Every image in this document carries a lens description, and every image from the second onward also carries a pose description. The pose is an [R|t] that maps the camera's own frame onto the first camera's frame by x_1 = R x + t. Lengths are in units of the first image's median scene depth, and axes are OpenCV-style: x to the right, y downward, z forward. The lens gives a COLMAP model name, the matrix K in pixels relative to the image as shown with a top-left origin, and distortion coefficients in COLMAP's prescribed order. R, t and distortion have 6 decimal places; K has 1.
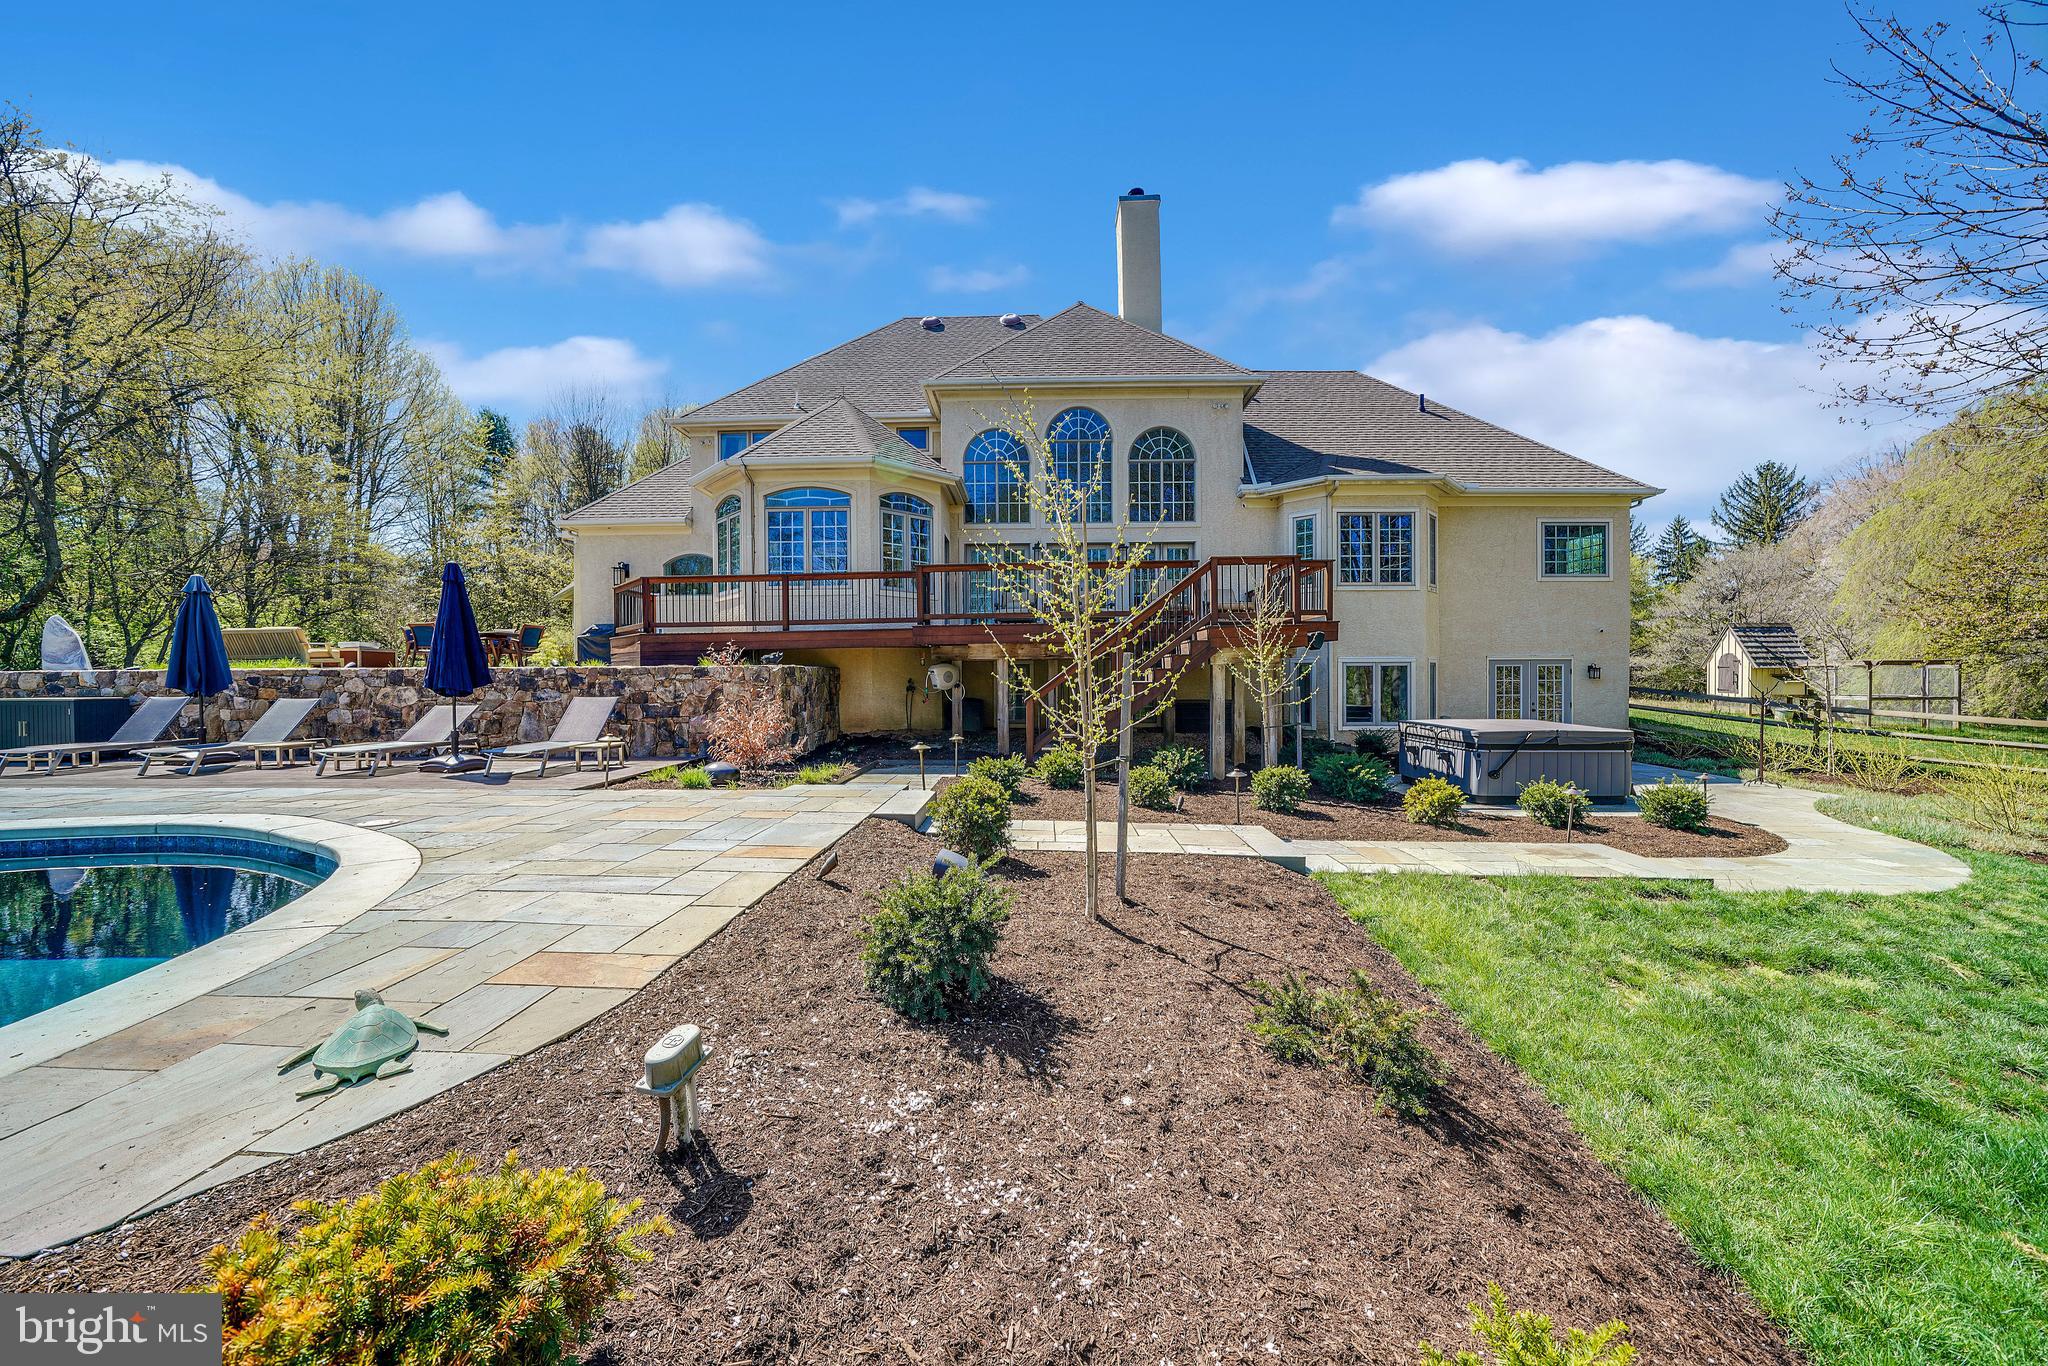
lens RADIAL K [[701.8, 0, 1021.6], [0, 701.8, 675.3], [0, 0, 1]] dist [-0.018679, 0.000455]
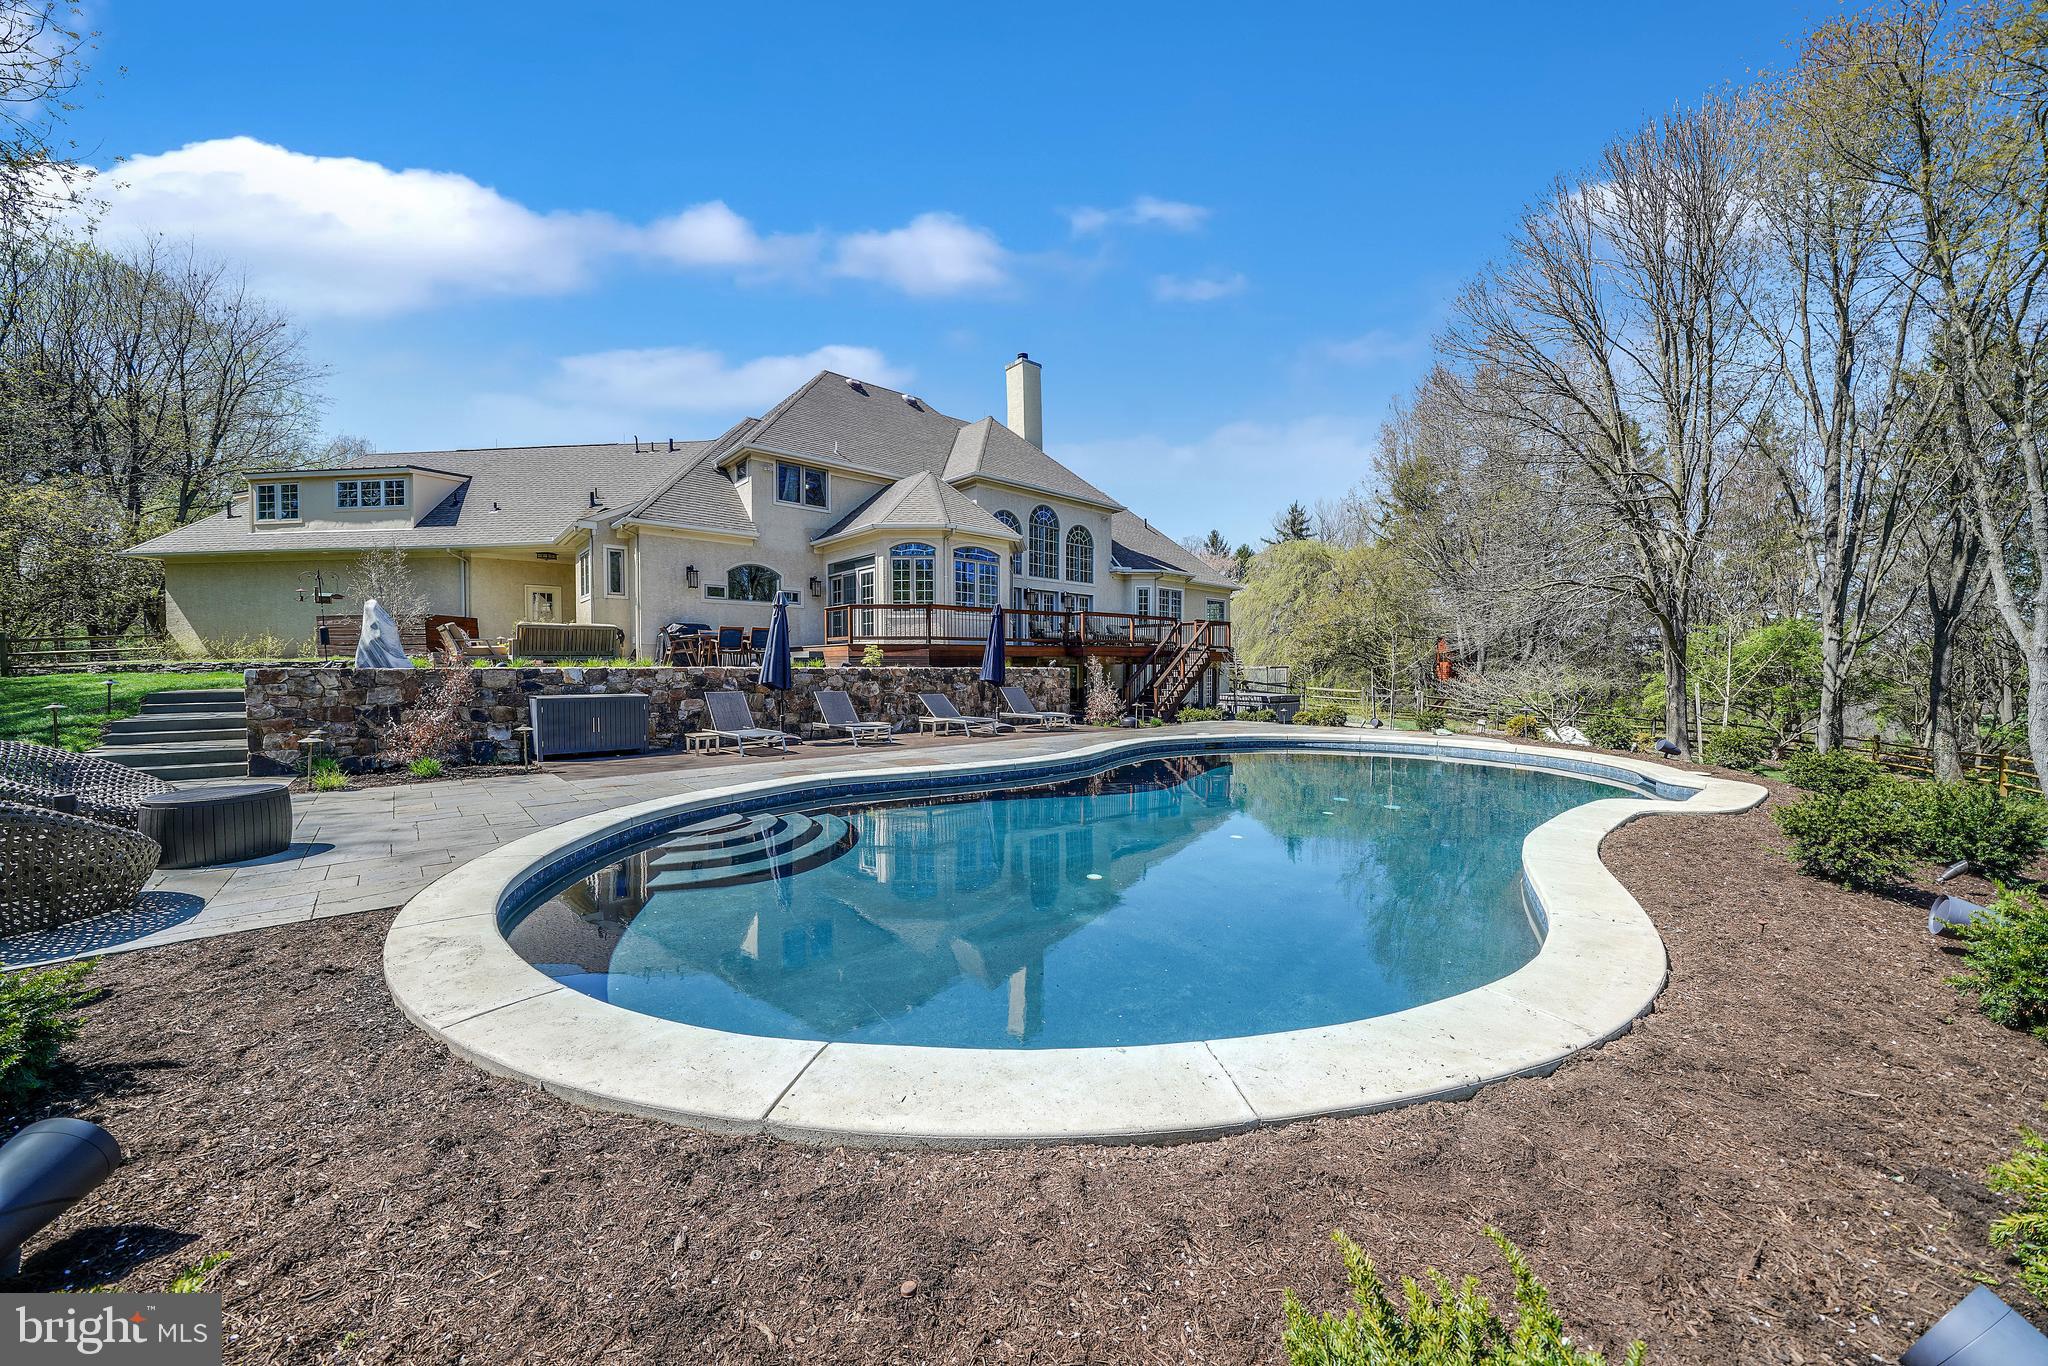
lens RADIAL K [[701.8, 0, 1015.9], [0, 701.8, 681.0], [0, 0, 1]] dist [-0.018679, 0.000455]
pose [[0.728451, -0.004367, 0.685084, -1.088193], [0.000157, 0.999981, 0.006207, 0.004458], [-0.685098, -0.004414, 0.728438, -0.114887]]
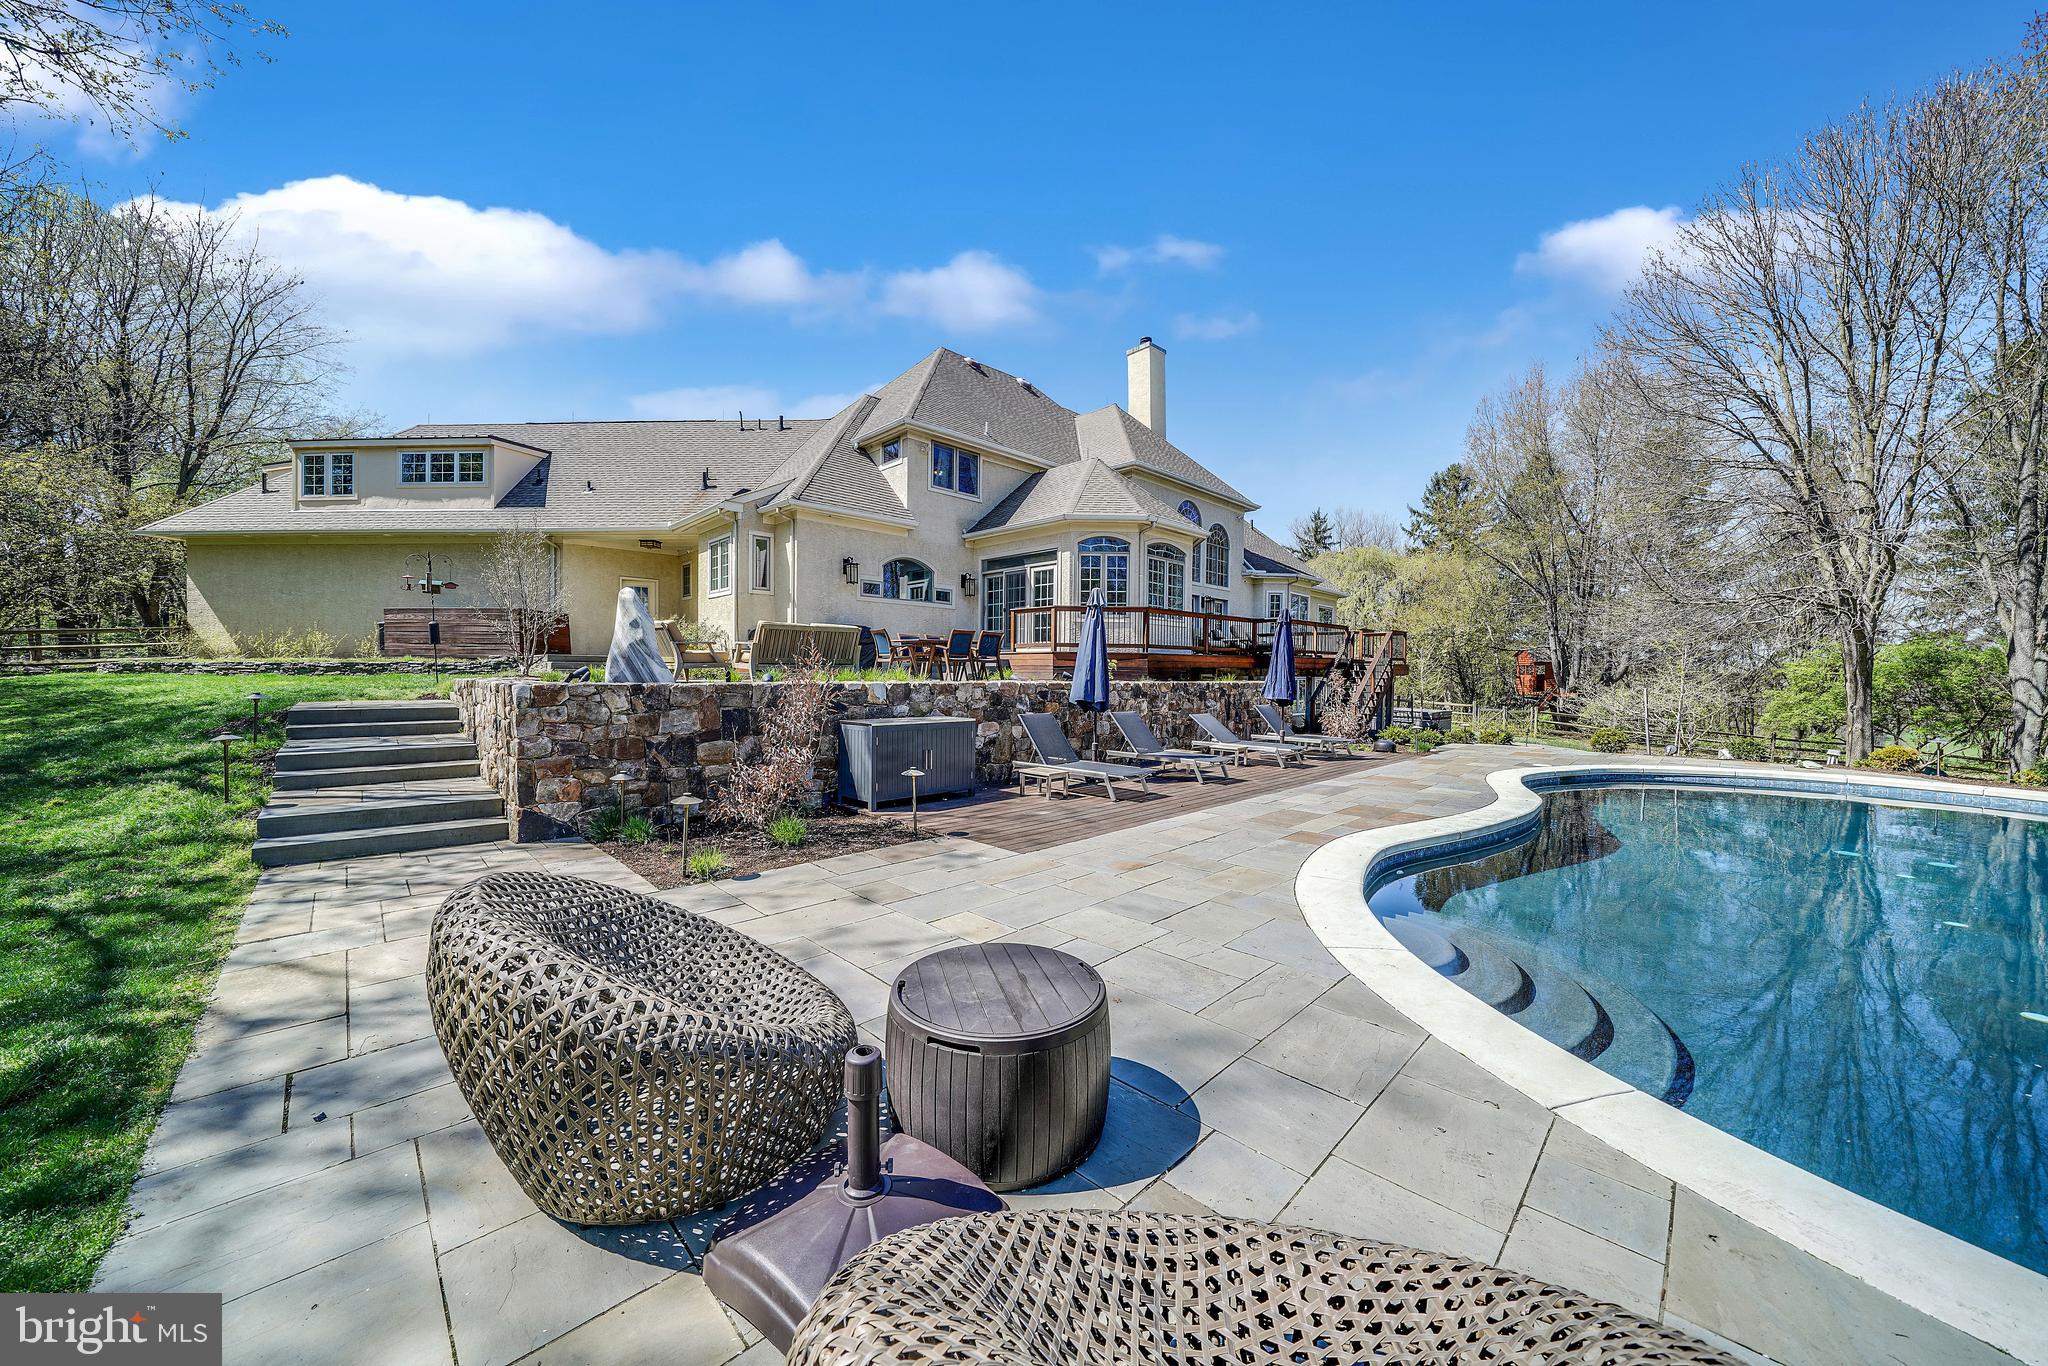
lens RADIAL K [[701.8, 0, 1019.7], [0, 701.8, 683.5], [0, 0, 1]] dist [-0.018679, 0.000455]
pose [[0.701170, 0.005878, 0.712969, -1.234529], [-0.011907, 0.999923, 0.003466, -0.006710], [-0.712894, -0.010920, 0.701187, 0.238009]]
